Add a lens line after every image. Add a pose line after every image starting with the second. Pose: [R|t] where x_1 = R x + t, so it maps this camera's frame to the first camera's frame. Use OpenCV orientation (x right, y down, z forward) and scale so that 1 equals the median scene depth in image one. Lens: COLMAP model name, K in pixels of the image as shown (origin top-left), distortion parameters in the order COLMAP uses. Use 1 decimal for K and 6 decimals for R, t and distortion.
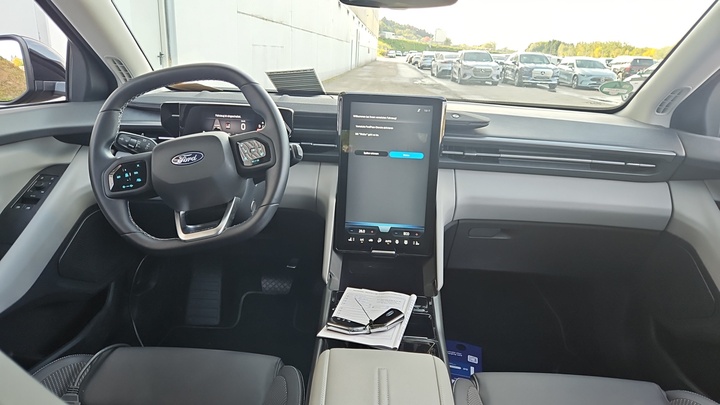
lens RADIAL K [[493.5, 0, 363.9], [0, 493.5, 201.9], [0, 0, 1]] dist [0.005670, -0.000389]
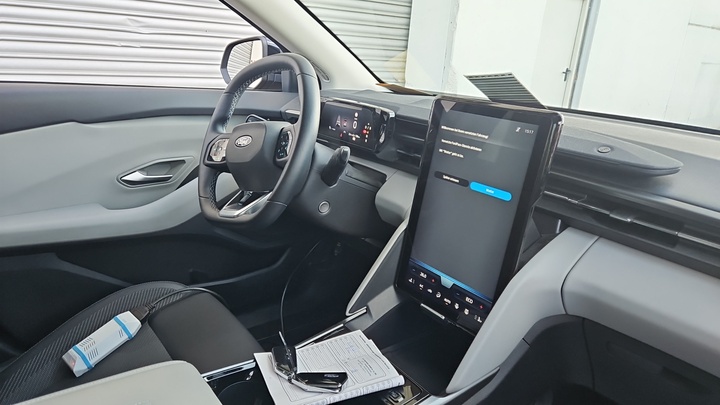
lens RADIAL K [[493.5, 0, 360.8], [0, 493.5, 205.1], [0, 0, 1]] dist [0.005670, -0.000389]
pose [[0.607358, 0.227948, -0.761023, 0.507037], [-0.255341, 0.963134, 0.084704, -0.087919], [0.752275, 0.142875, 0.643171, 0.421078]]
